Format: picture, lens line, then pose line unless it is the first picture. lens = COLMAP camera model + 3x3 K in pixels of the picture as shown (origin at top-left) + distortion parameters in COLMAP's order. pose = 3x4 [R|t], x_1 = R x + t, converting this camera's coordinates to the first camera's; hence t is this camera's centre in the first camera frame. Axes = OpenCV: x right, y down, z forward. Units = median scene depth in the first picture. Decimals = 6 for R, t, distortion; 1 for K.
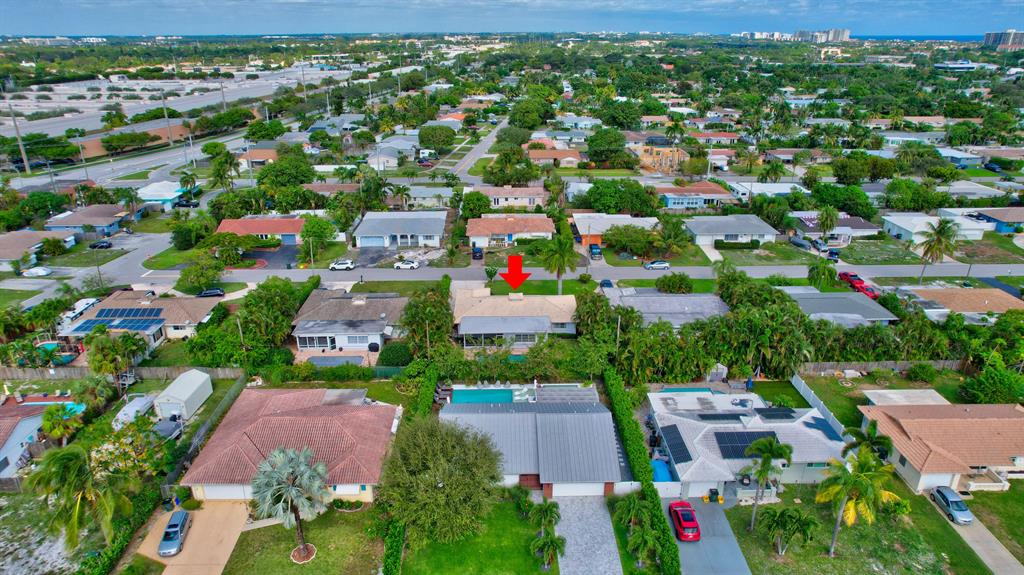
lens RADIAL K [[654.5, 0, 512.0], [0, 654.5, 287.5], [0, 0, 1]] dist [-0.080688, 0.069586]
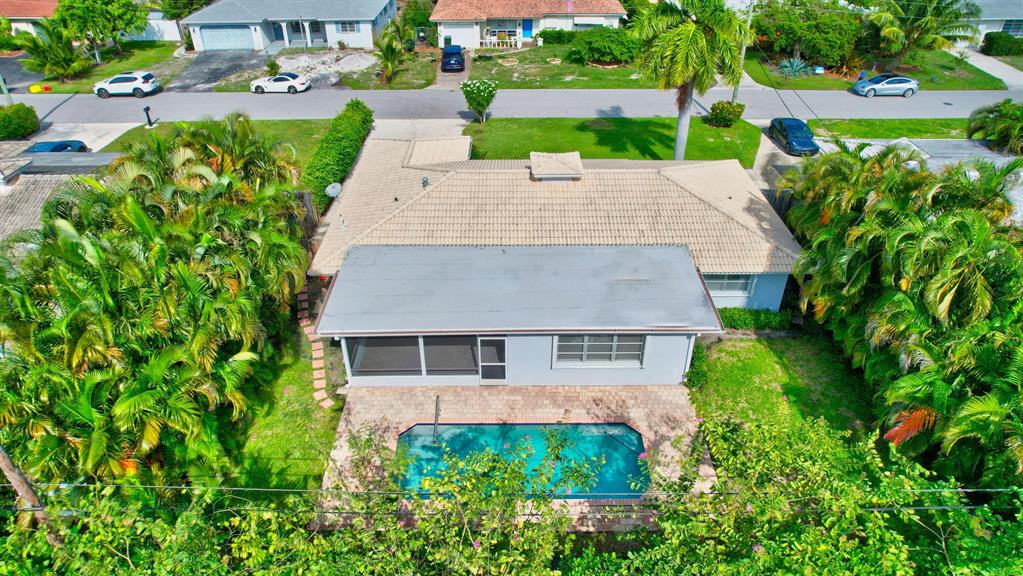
lens RADIAL K [[656.2, 0, 511.5], [0, 656.2, 288.0], [0, 0, 1]] dist [-0.097252, 0.094978]
pose [[0.999842, 0.006654, -0.016459, -0.005588], [-0.002960, 0.976602, 0.215035, 0.003838], [0.017505, -0.214953, 0.976468, 0.525869]]
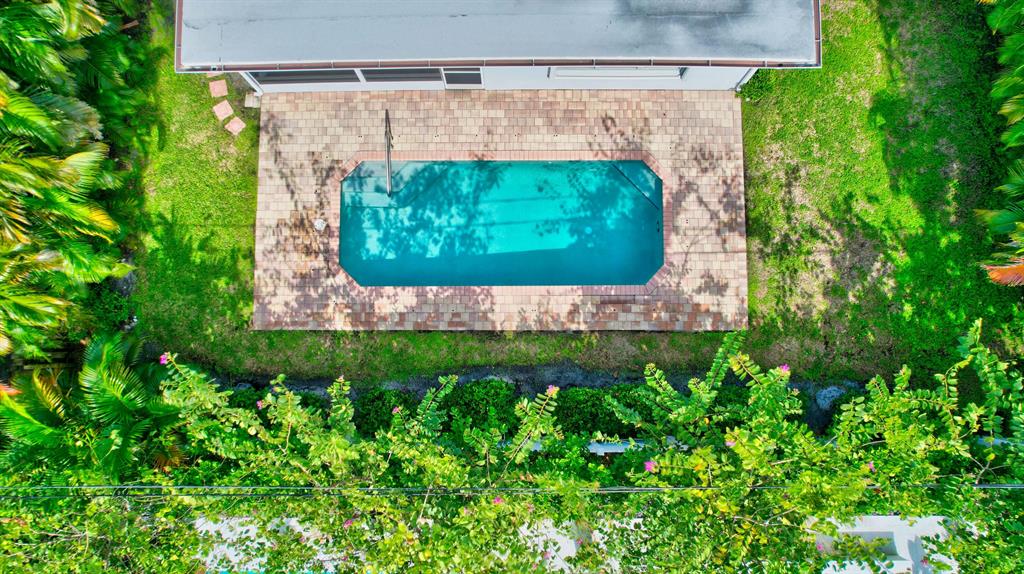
lens RADIAL K [[634.8, 0, 512.0], [0, 634.8, 287.0], [0, 0, 1]] dist [-0.039658, 0.000320]
pose [[0.999875, 0.015799, -0.000254, -0.003704], [-0.006162, 0.404680, 0.914438, -0.025421], [0.014550, -0.914322, 0.404727, 0.605774]]
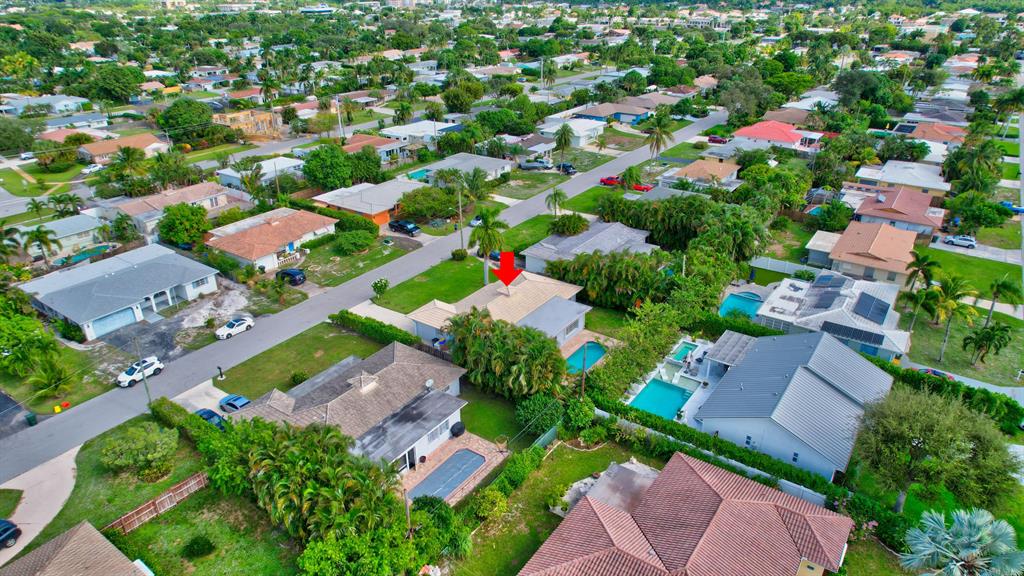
lens RADIAL K [[656.8, 0, 512.0], [0, 656.8, 288.0], [0, 0, 1]] dist [-0.097252, 0.094978]
pose [[0.589457, -0.347869, 0.729060, -0.414934], [0.300860, 0.932135, 0.201515, -0.107632], [-0.749683, 0.100560, 0.654113, 0.347485]]
